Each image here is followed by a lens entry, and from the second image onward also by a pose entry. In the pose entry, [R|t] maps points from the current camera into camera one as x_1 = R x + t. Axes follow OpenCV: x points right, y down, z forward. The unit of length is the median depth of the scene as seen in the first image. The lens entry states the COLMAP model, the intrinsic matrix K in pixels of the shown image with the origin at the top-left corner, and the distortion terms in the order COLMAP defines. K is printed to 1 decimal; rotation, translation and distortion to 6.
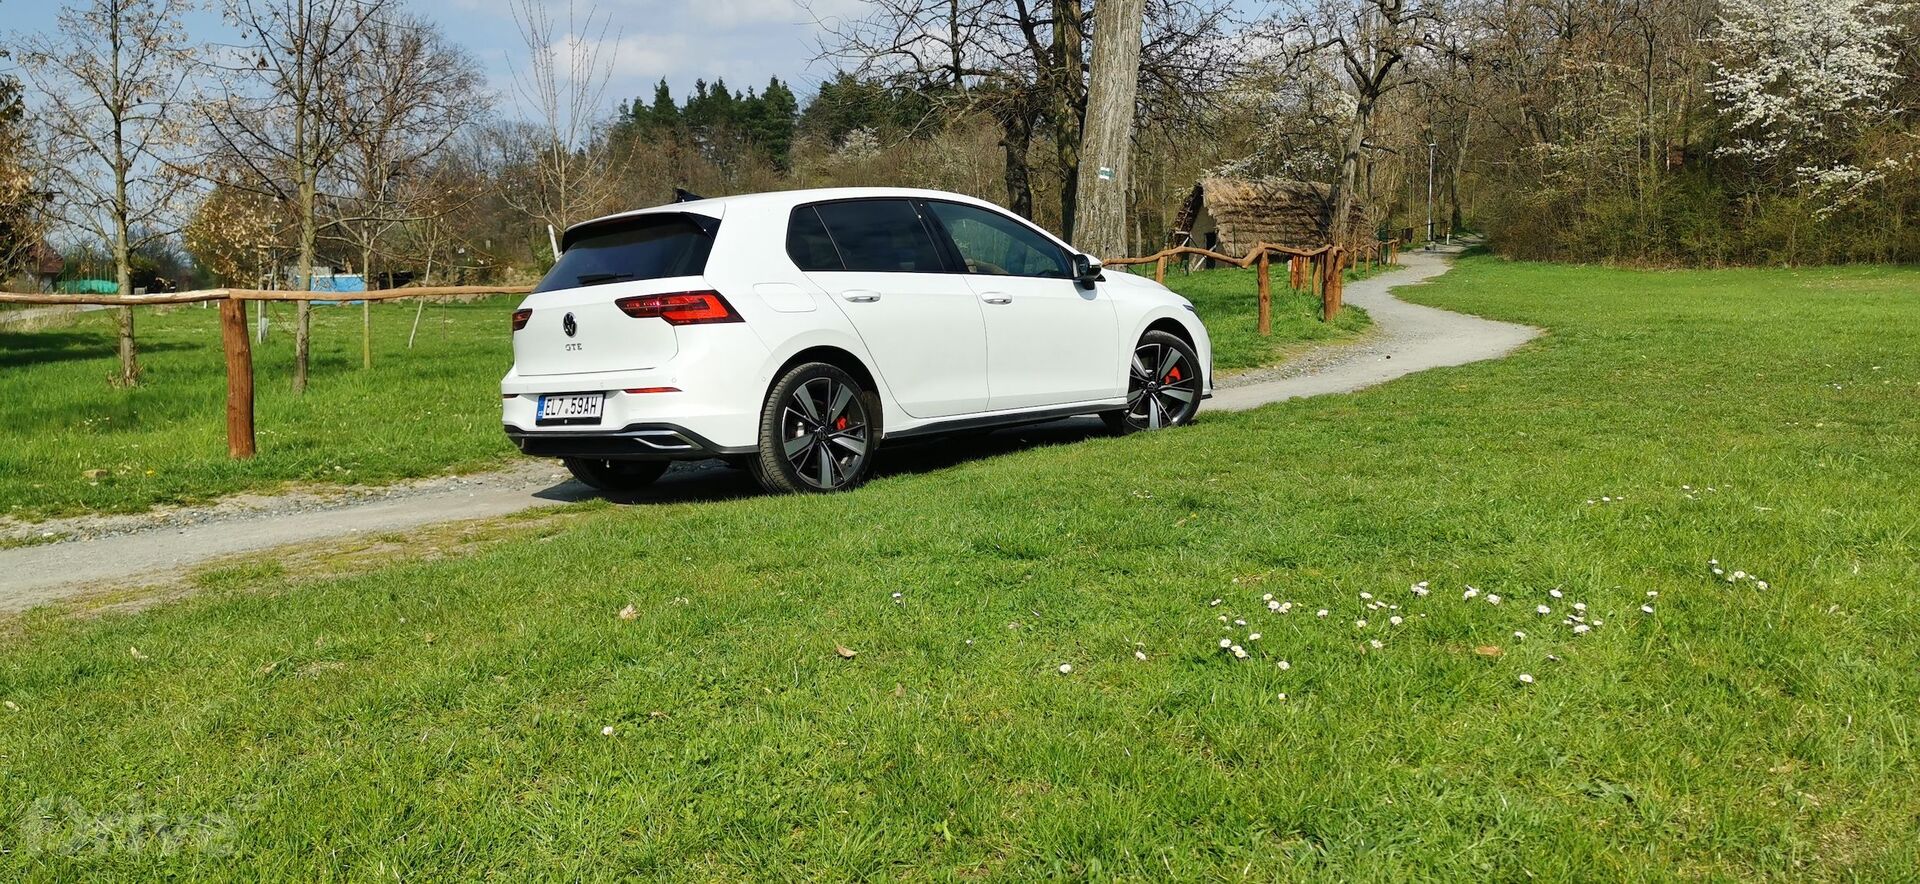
lens RADIAL K [[1494.9, 0, 947.2], [0, 1494.9, 448.3], [0, 0, 1]] dist [0.057845, -0.082225]
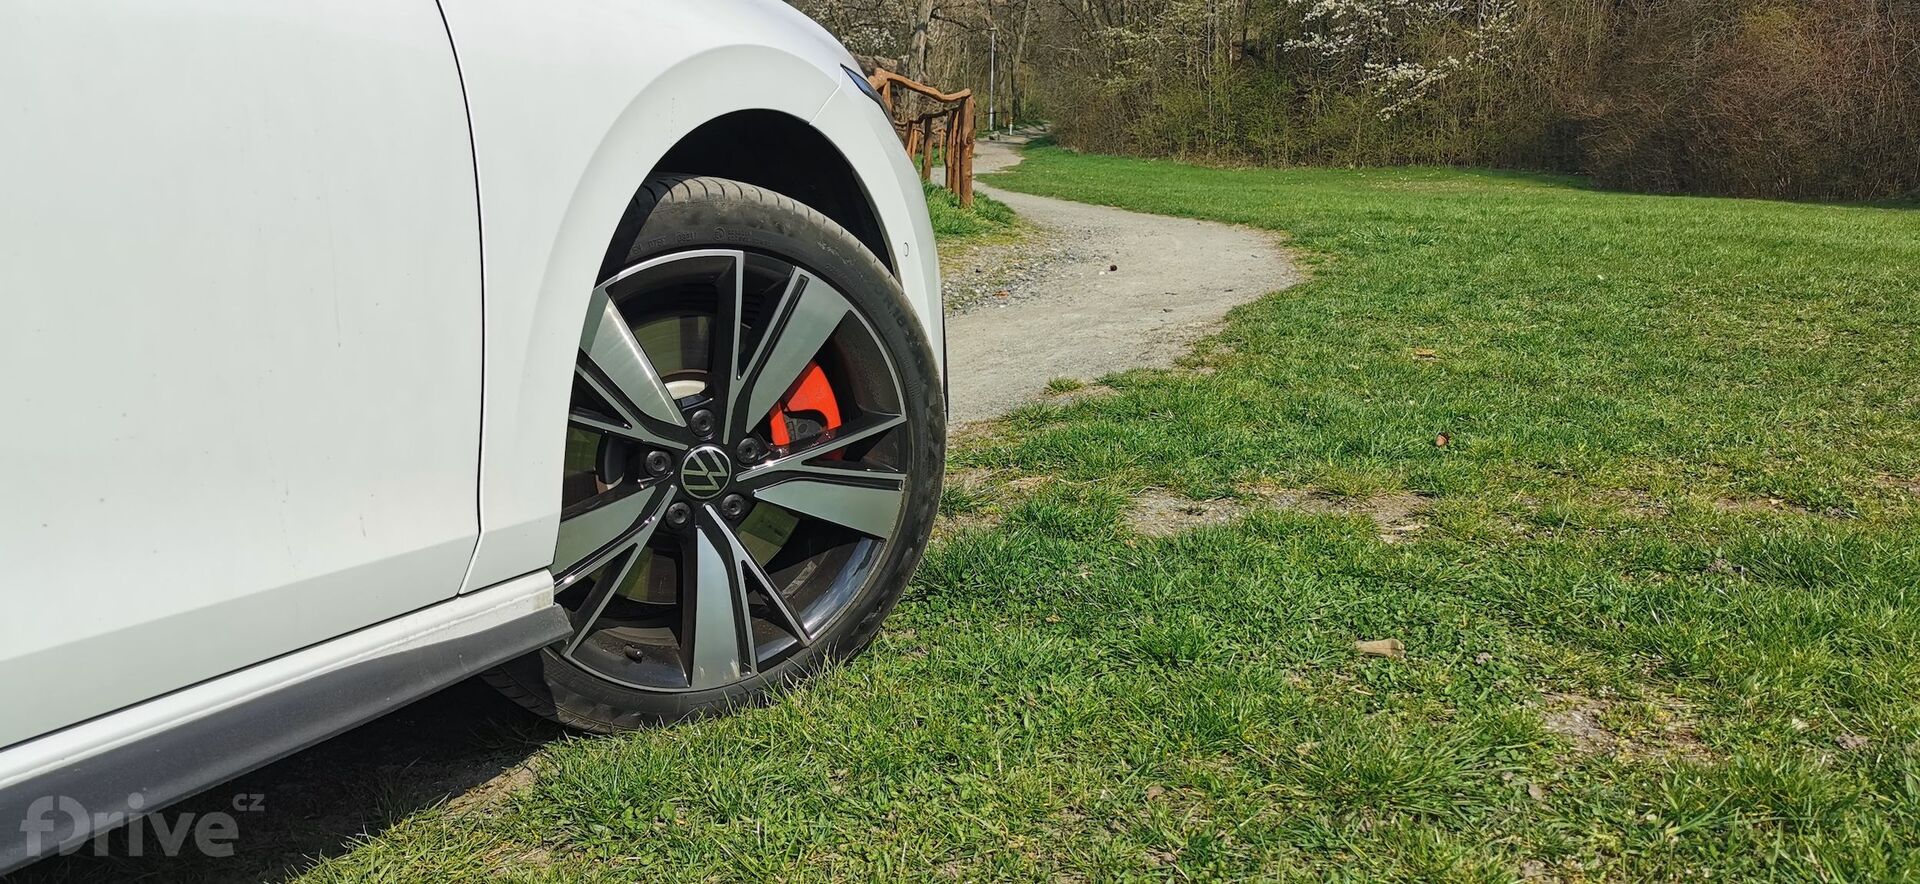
lens RADIAL K [[1478.4, 0, 960.0], [0, 1478.4, 442.0], [0, 0, 1]] dist [0.097271, -0.071704]
pose [[0.953300, -0.021560, 0.301254, 0.063781], [0.000474, 0.997554, 0.069892, -0.033582], [-0.302024, -0.066485, 0.950979, 0.464813]]
